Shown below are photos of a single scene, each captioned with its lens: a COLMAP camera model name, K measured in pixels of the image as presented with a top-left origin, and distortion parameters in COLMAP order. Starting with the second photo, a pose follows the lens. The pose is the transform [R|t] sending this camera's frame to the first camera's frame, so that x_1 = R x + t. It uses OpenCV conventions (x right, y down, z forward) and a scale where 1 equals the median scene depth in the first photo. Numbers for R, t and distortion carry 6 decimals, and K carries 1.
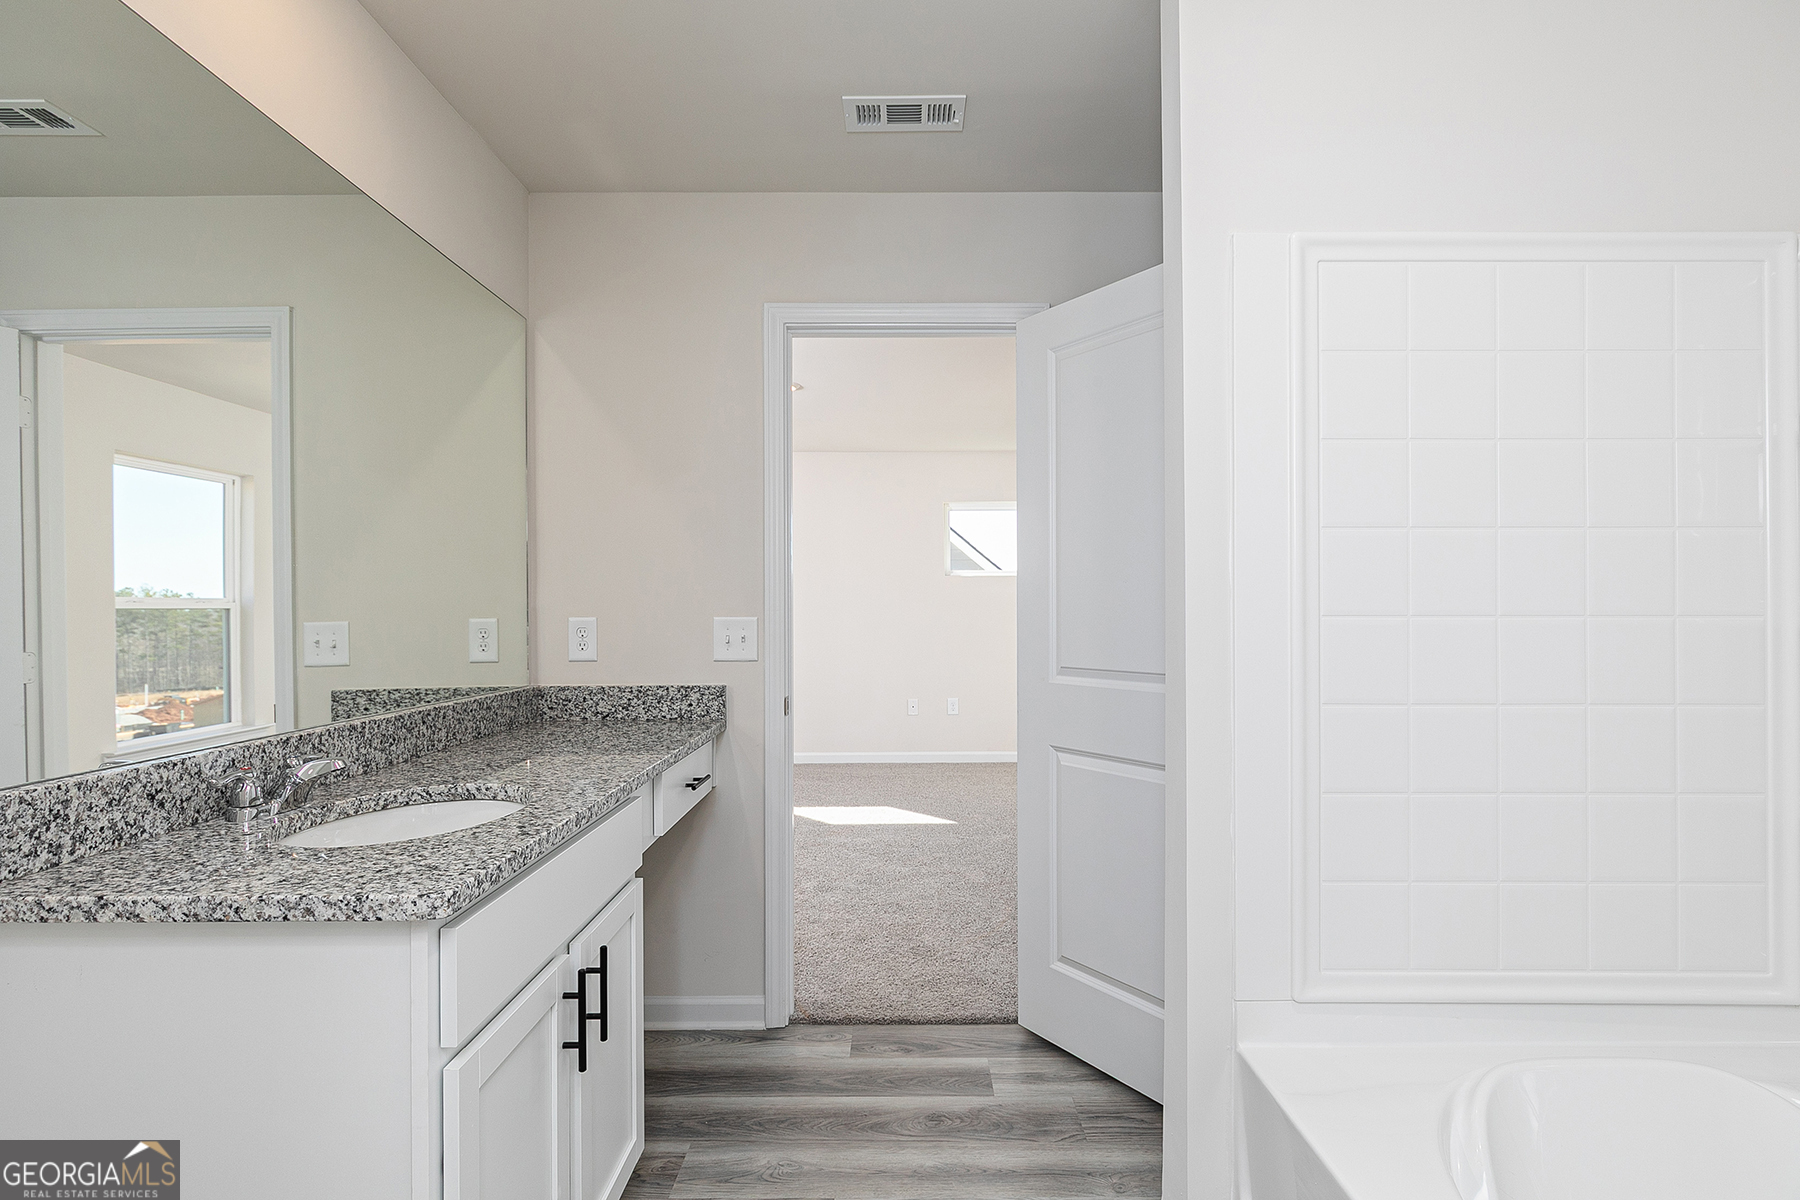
lens RADIAL K [[928.4, 0, 896.2], [0, 928.4, 604.3], [0, 0, 1]] dist [0.004097, 0.000180]
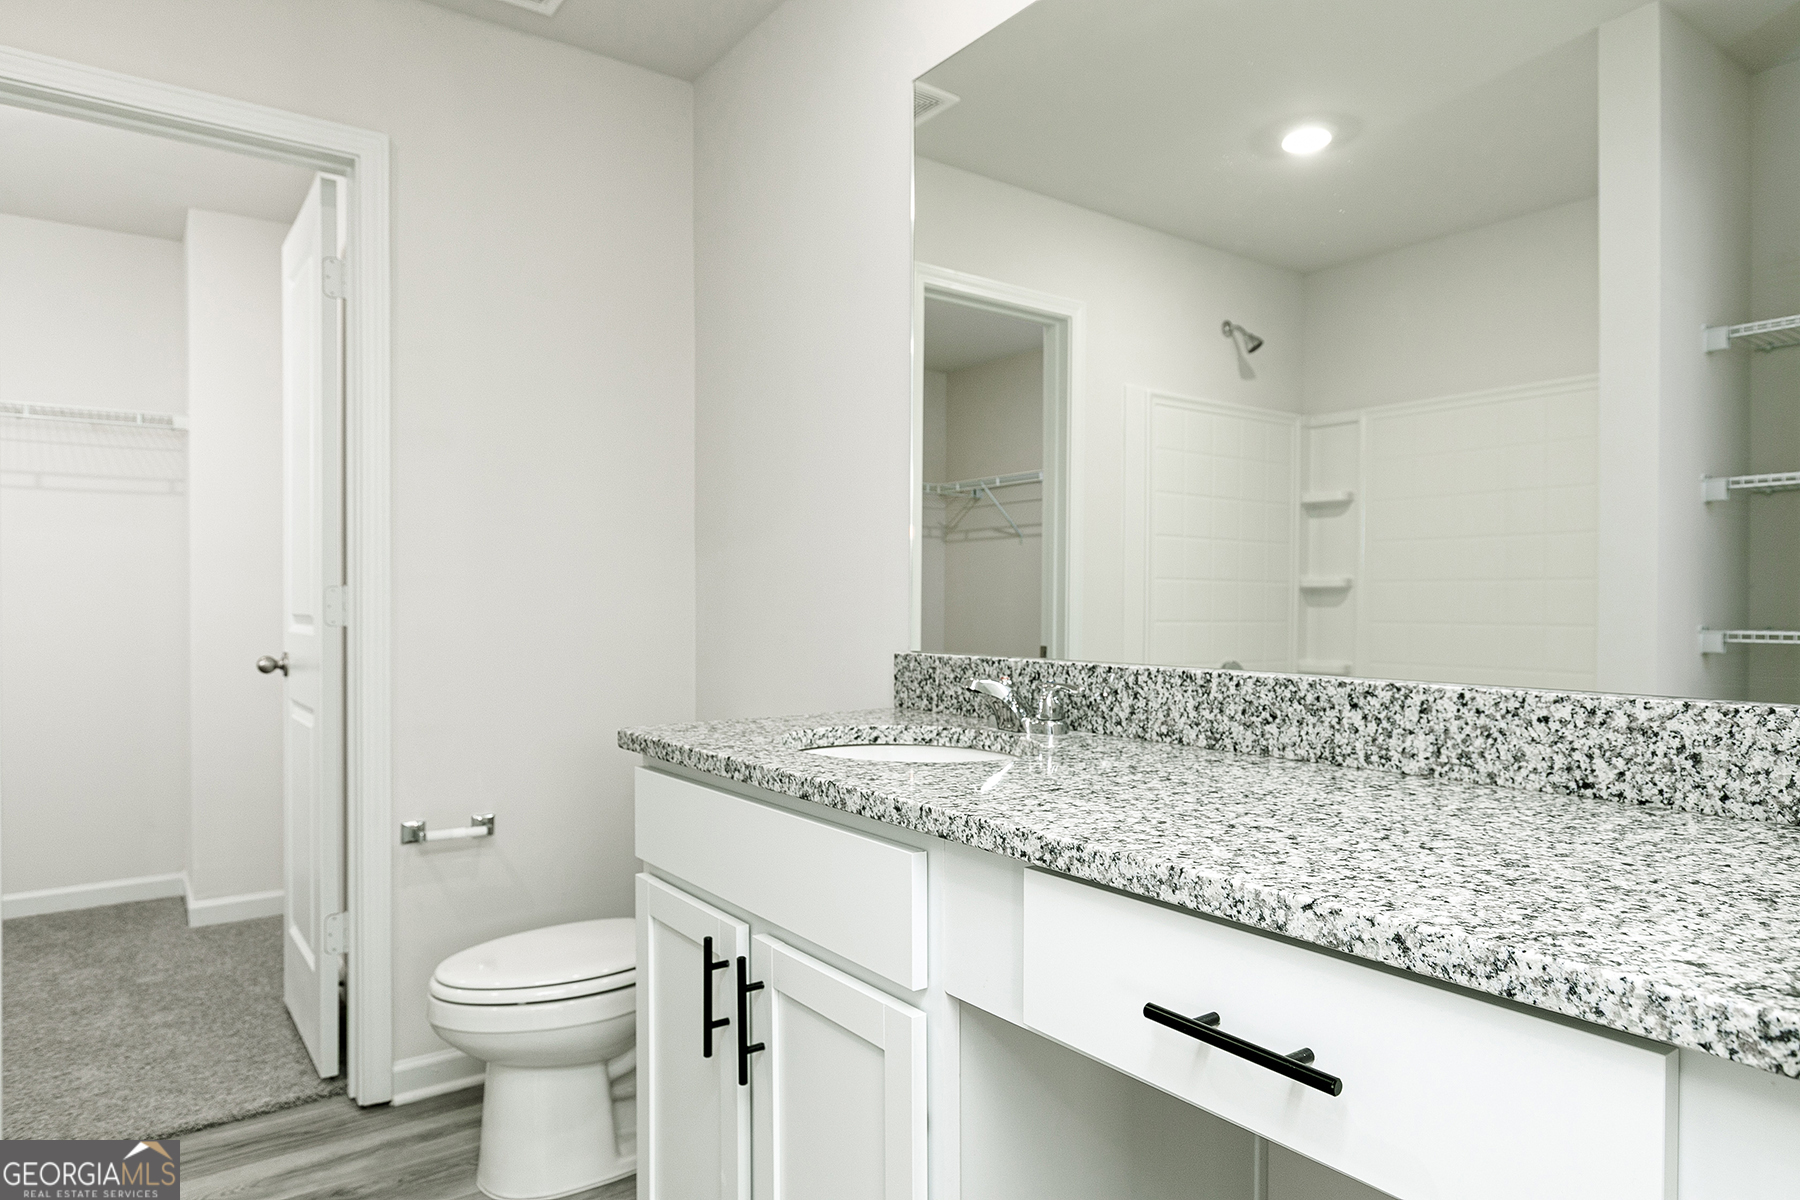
lens RADIAL K [[1127.6, 0, 901.4], [0, 1127.6, 599.5], [0, 0, 1]] dist [-0.005527, 0.002088]
pose [[-0.816589, 0.002036, -0.577216, 0.089483], [0.006559, 0.999962, -0.005752, 0.073291], [0.577182, -0.008483, -0.816571, 1.498631]]
